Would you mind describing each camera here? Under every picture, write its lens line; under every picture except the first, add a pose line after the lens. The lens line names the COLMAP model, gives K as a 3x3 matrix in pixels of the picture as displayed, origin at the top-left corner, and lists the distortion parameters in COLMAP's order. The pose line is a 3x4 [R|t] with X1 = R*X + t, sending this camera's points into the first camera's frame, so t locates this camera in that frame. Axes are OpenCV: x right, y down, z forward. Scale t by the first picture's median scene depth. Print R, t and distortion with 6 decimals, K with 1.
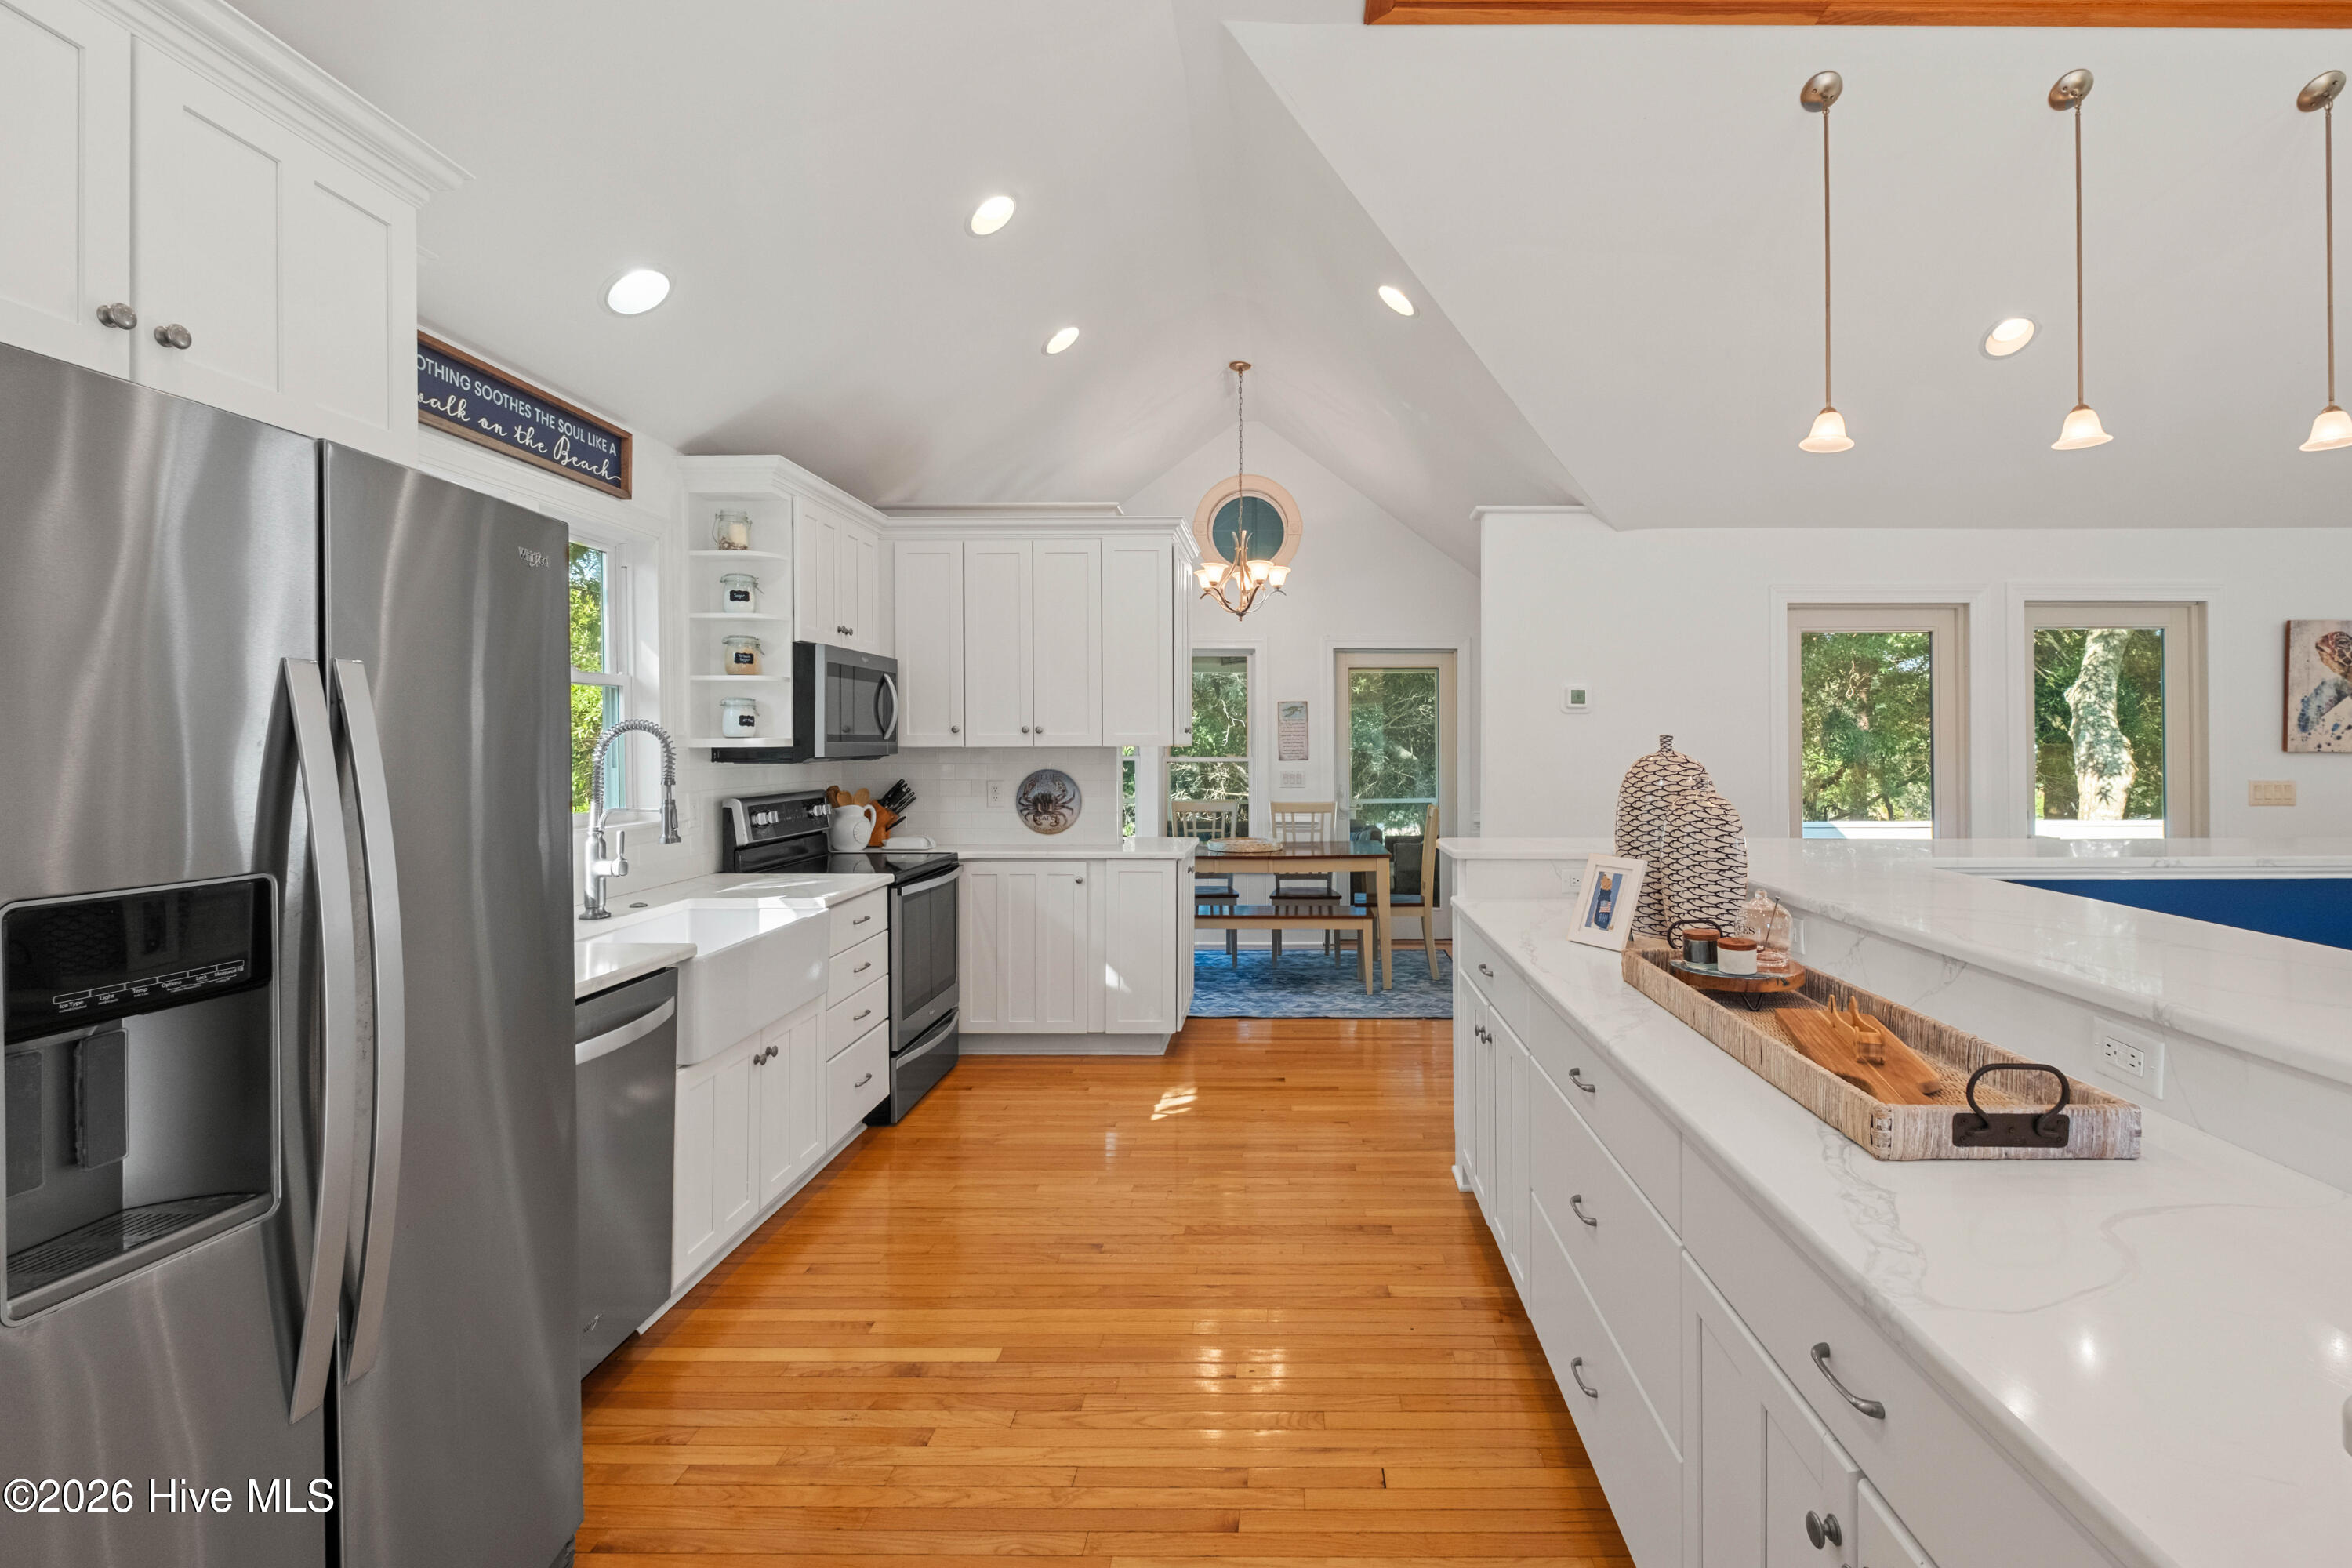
lens RADIAL K [[1081.2, 0, 1278.7], [0, 1081.2, 739.4], [0, 0, 1]] dist [0.003451, -0.004065]
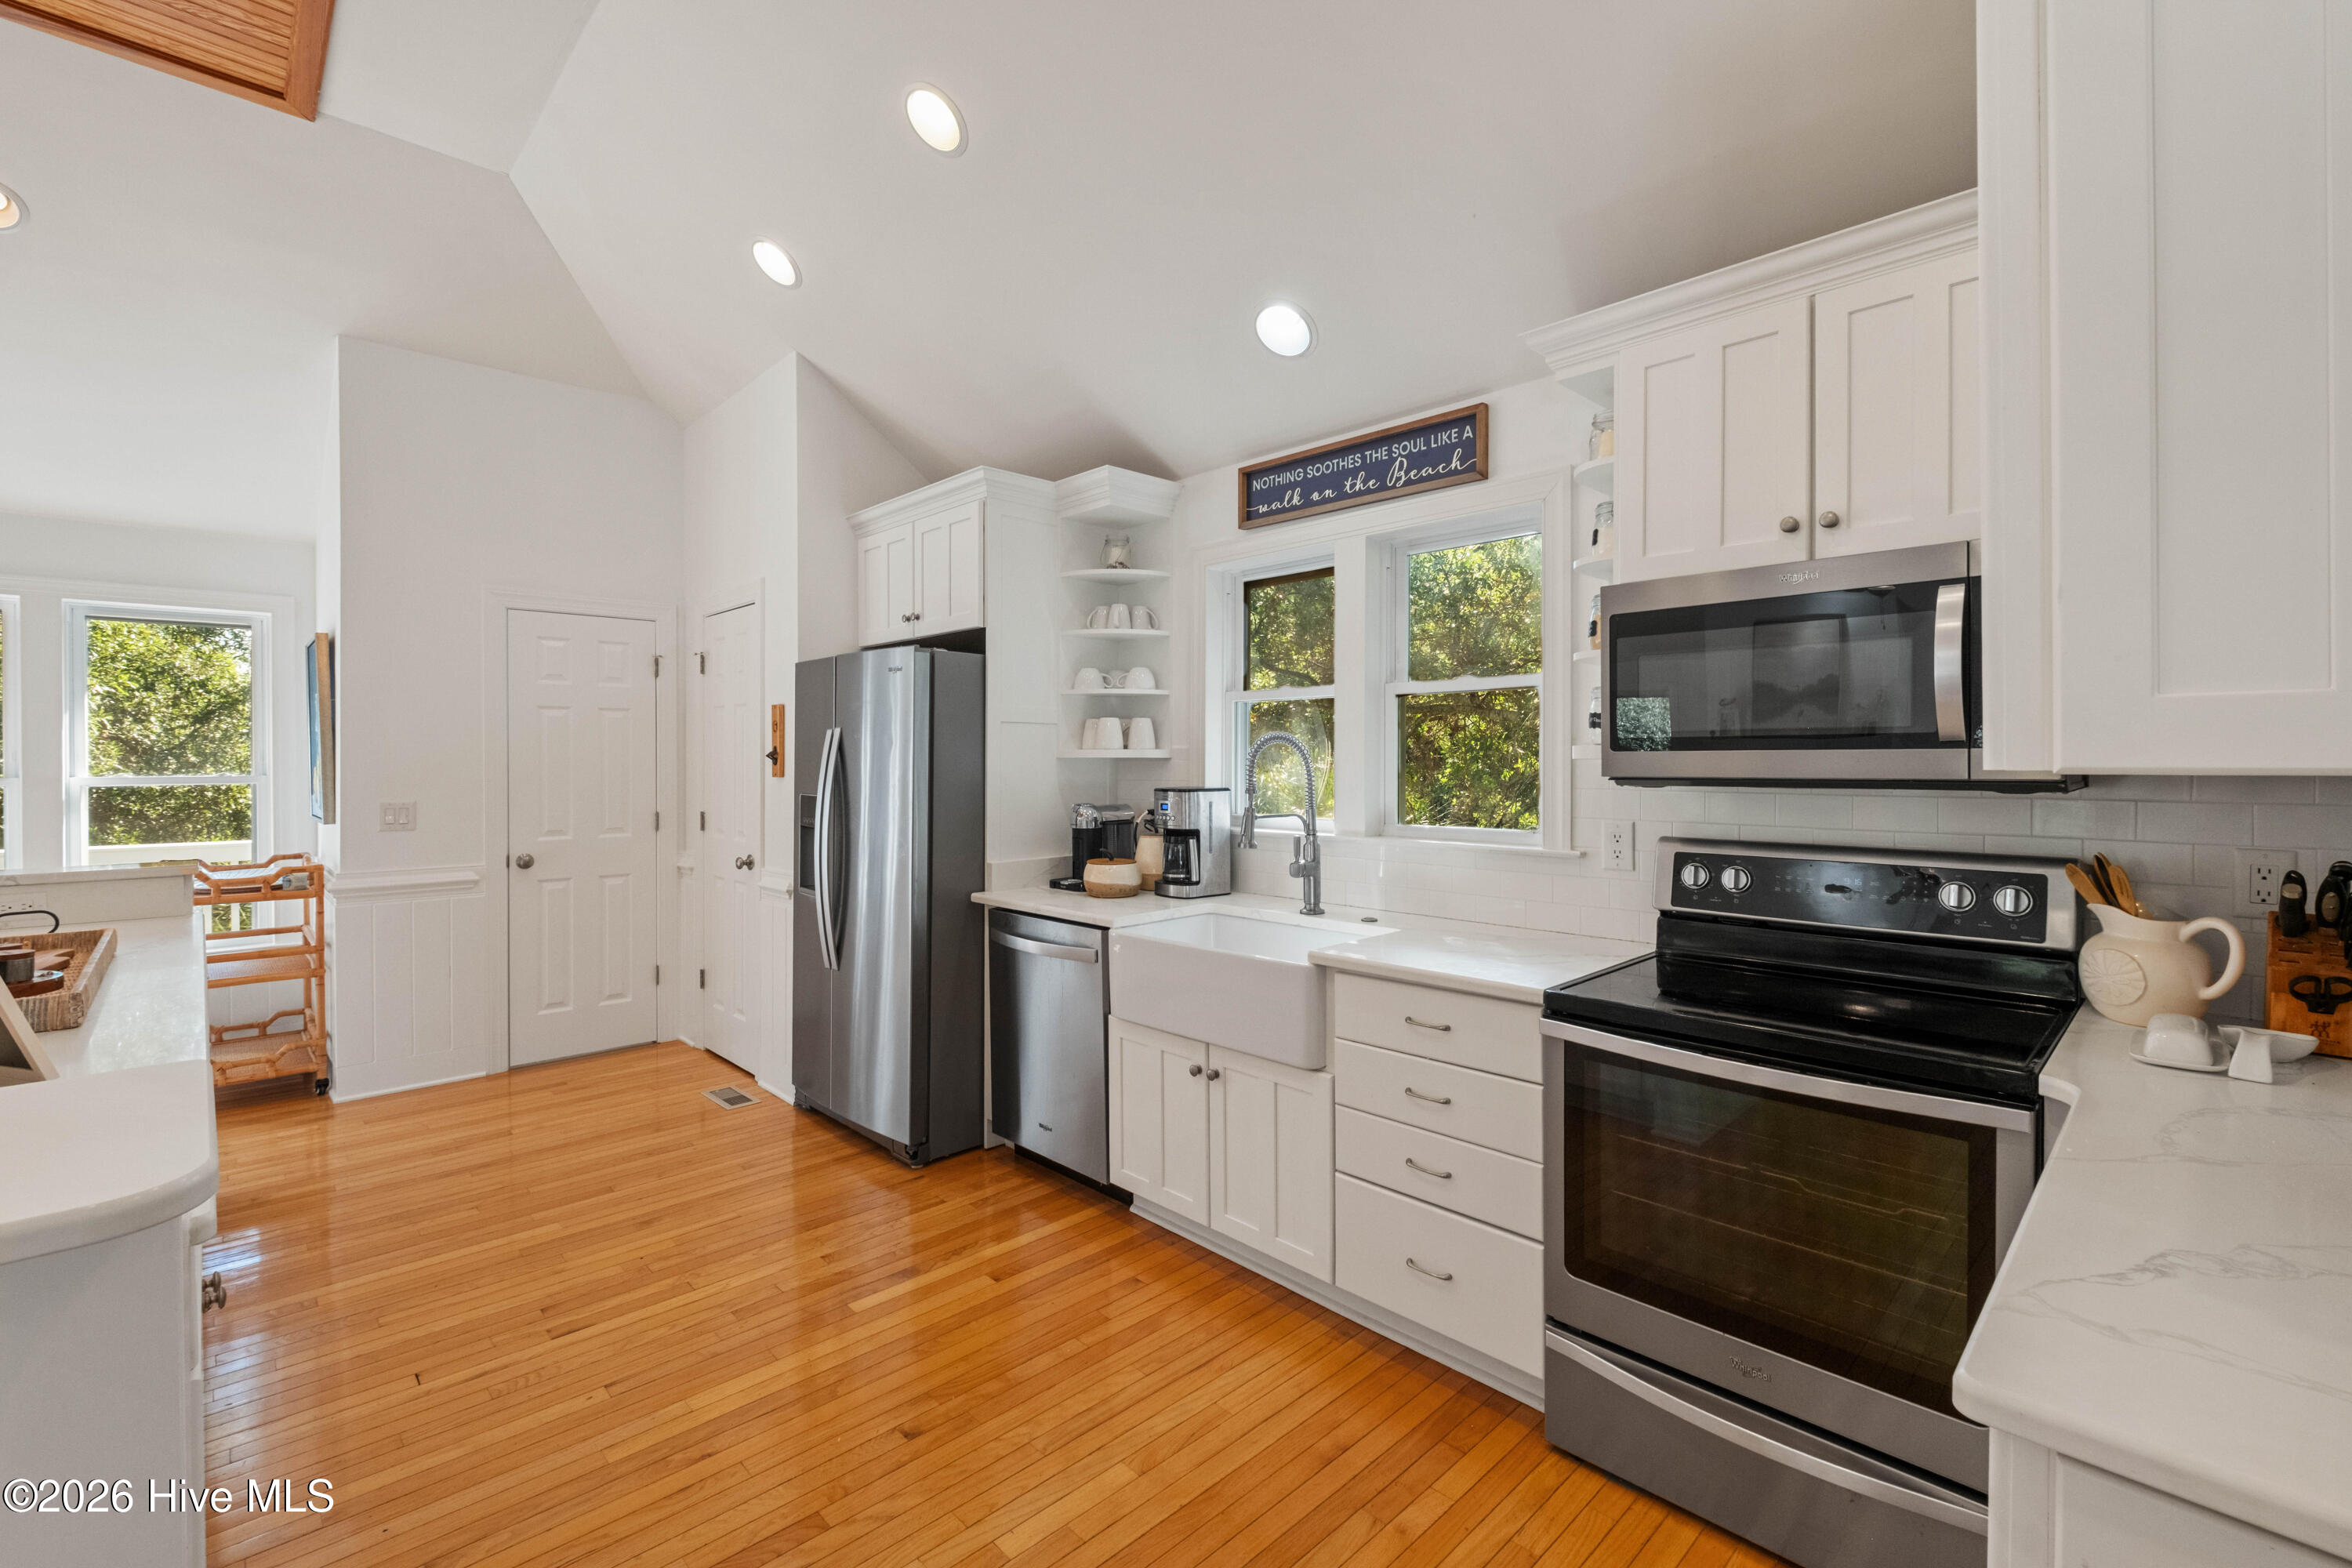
lens RADIAL K [[1021.9, 0, 1174.8], [0, 1021.9, 766.4], [0, 0, 1]] dist [0.000291, -0.003262]
pose [[-0.720325, 0.007334, -0.693598, 0.131329], [0.004899, 0.999973, 0.005486, 0.006428], [0.693620, 0.000554, -0.720341, 1.165307]]
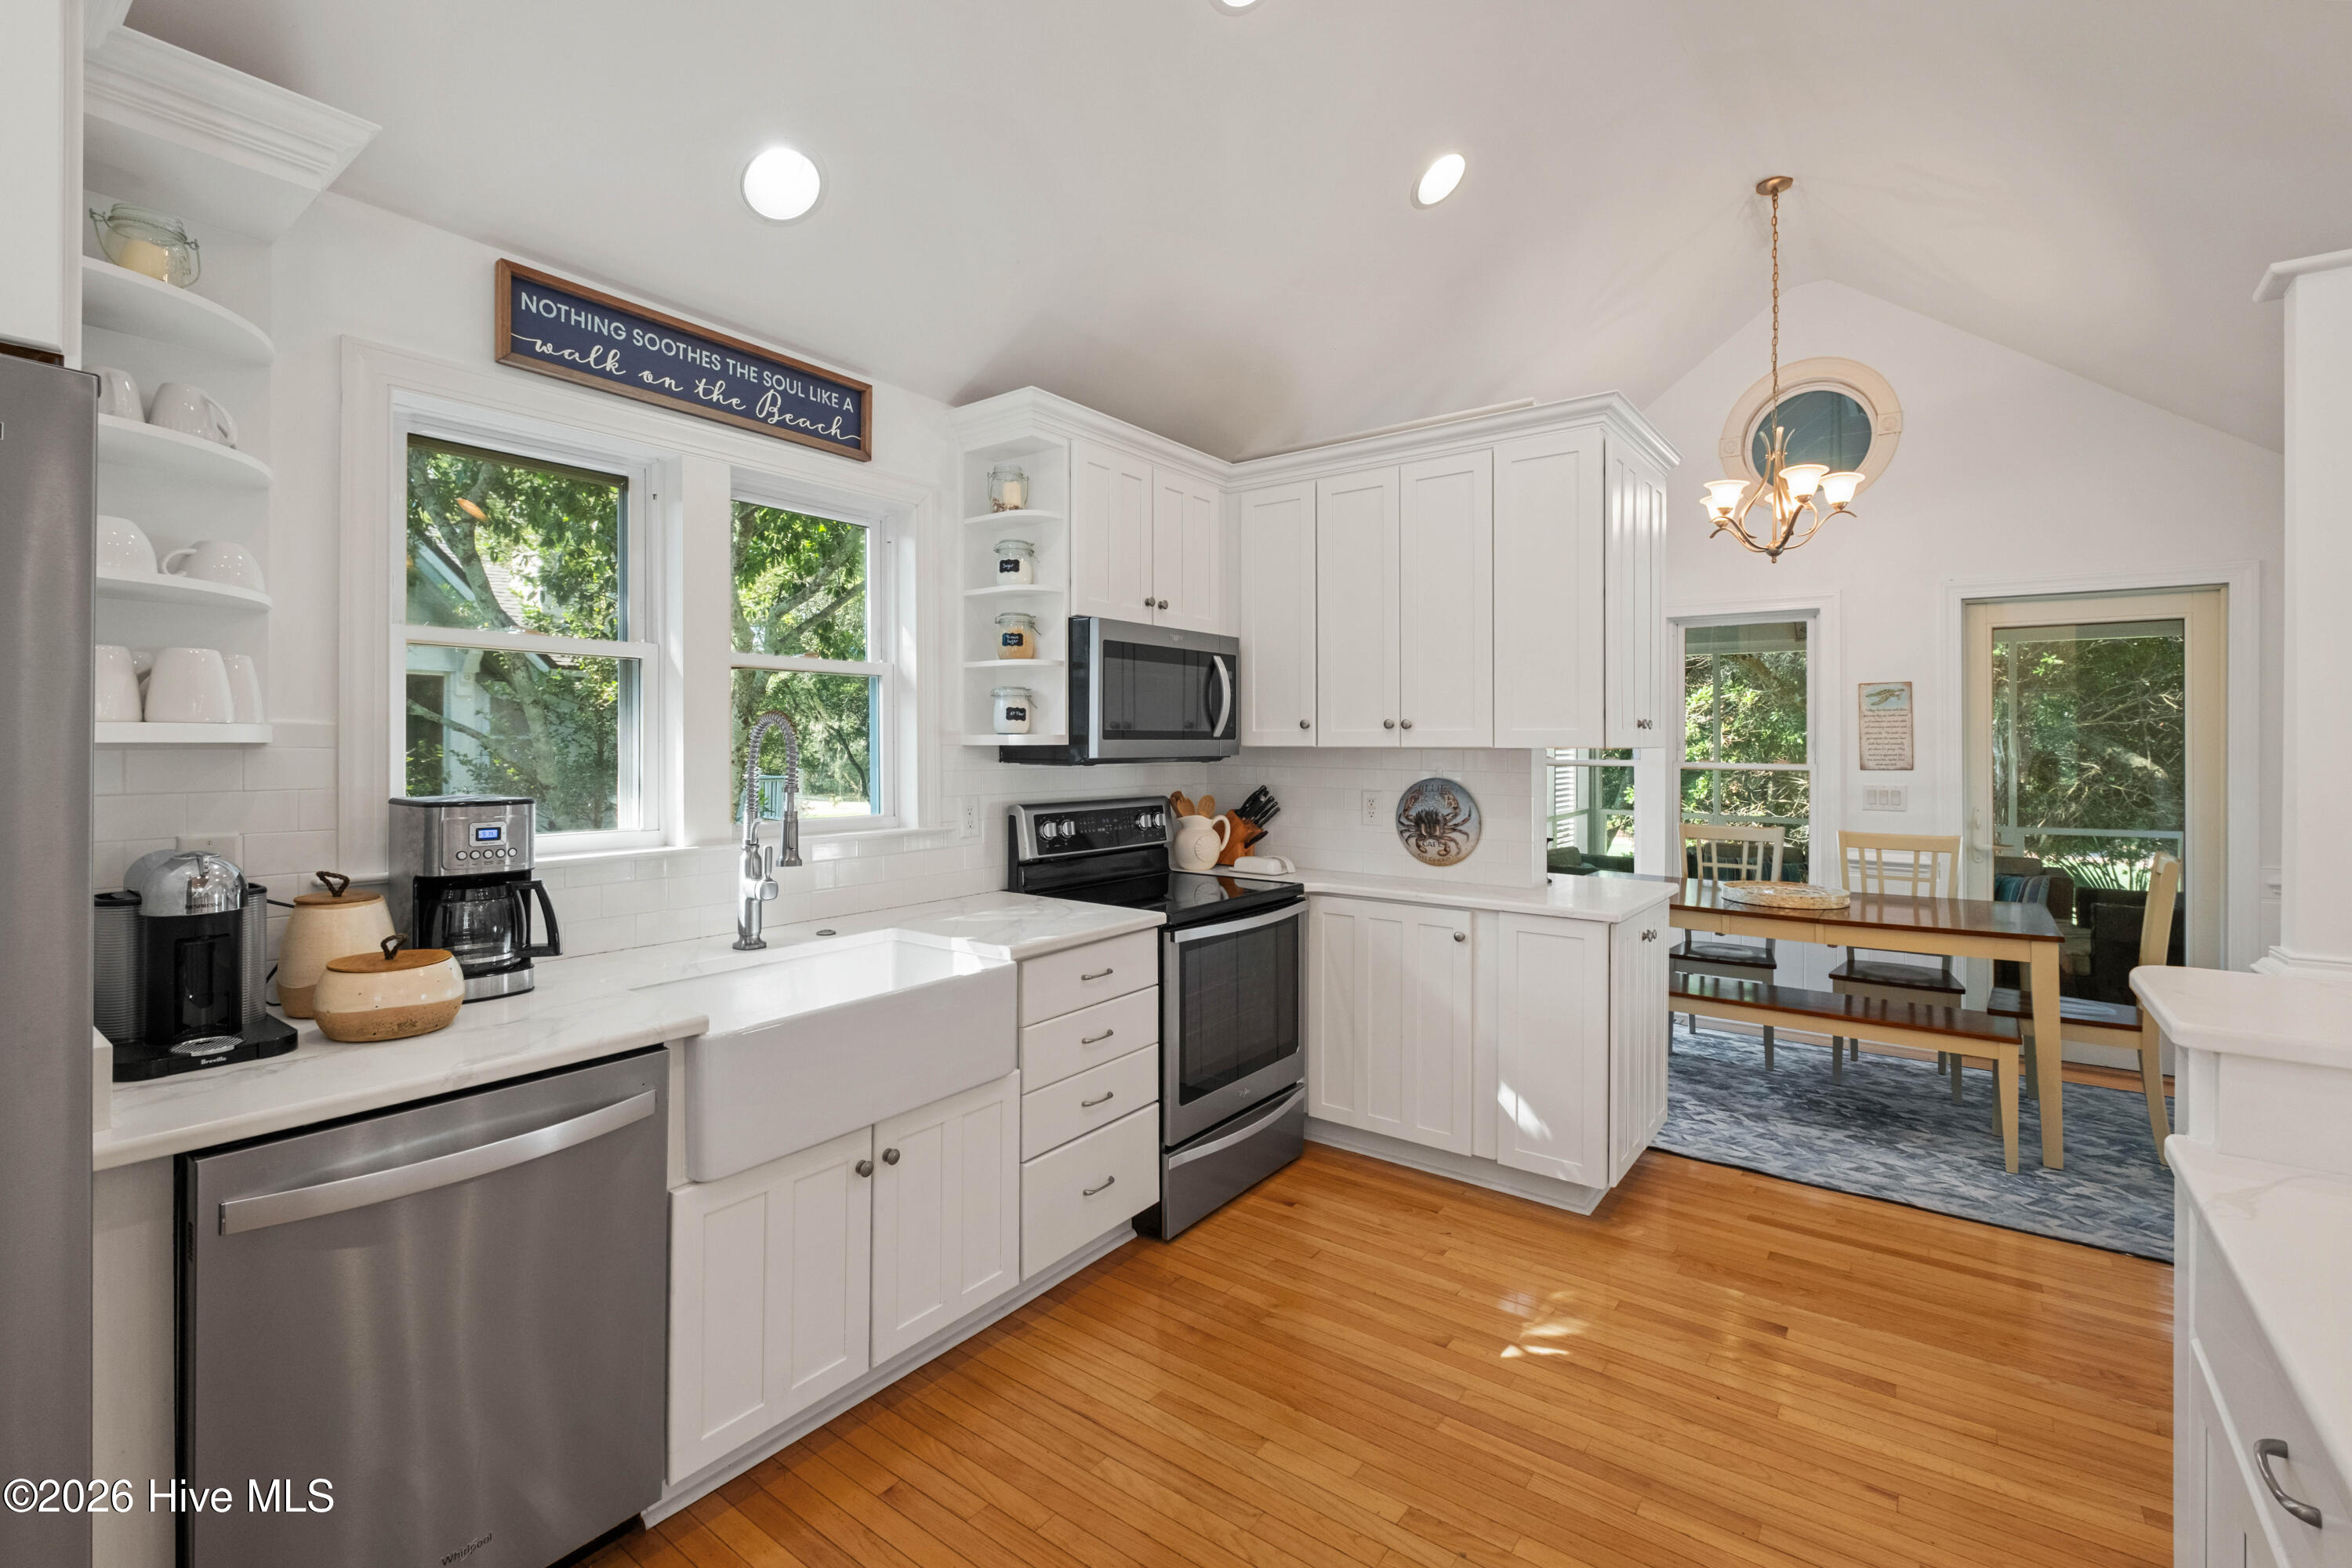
lens RADIAL K [[1021.9, 0, 1161.2], [0, 1021.9, 741.9], [0, 0, 1]] dist [0.000291, -0.003262]
pose [[0.795641, 0.003060, -0.605760, 0.071665], [-0.002001, 0.999995, 0.002423, 0.002218], [0.605765, -0.000716, 0.795643, 0.397130]]
